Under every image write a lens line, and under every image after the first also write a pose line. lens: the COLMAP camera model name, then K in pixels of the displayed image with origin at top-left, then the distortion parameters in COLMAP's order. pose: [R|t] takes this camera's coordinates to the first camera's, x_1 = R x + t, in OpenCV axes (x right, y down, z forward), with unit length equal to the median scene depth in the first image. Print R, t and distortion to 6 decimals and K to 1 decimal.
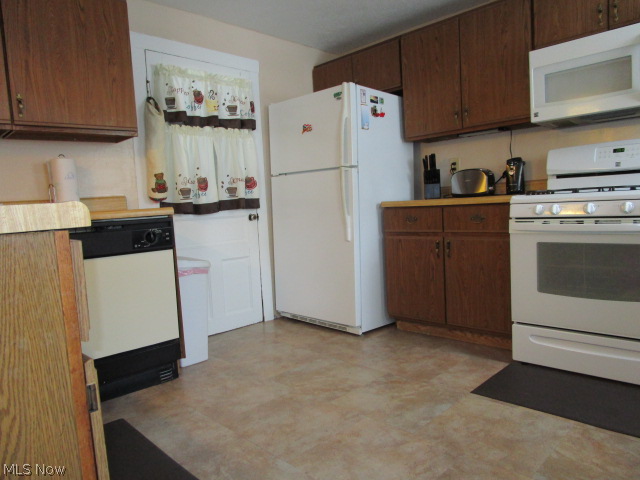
lens RADIAL K [[461.0, 0, 318.3], [0, 461.0, 241.3], [0, 0, 1]] dist [-0.029778, 0.002202]
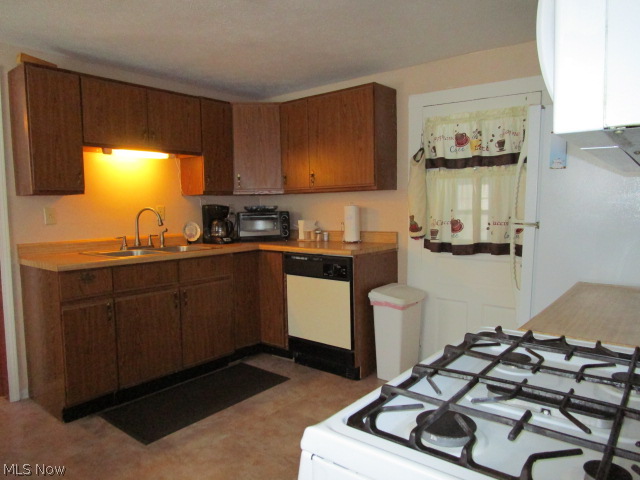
lens RADIAL K [[461.0, 0, 317.9], [0, 461.0, 239.3], [0, 0, 1]] dist [-0.029778, 0.002202]
pose [[0.100691, 0.130717, -0.986293, 0.745576], [-0.073822, 0.989580, 0.123617, -0.202781], [0.992175, 0.060363, 0.109291, 0.602138]]
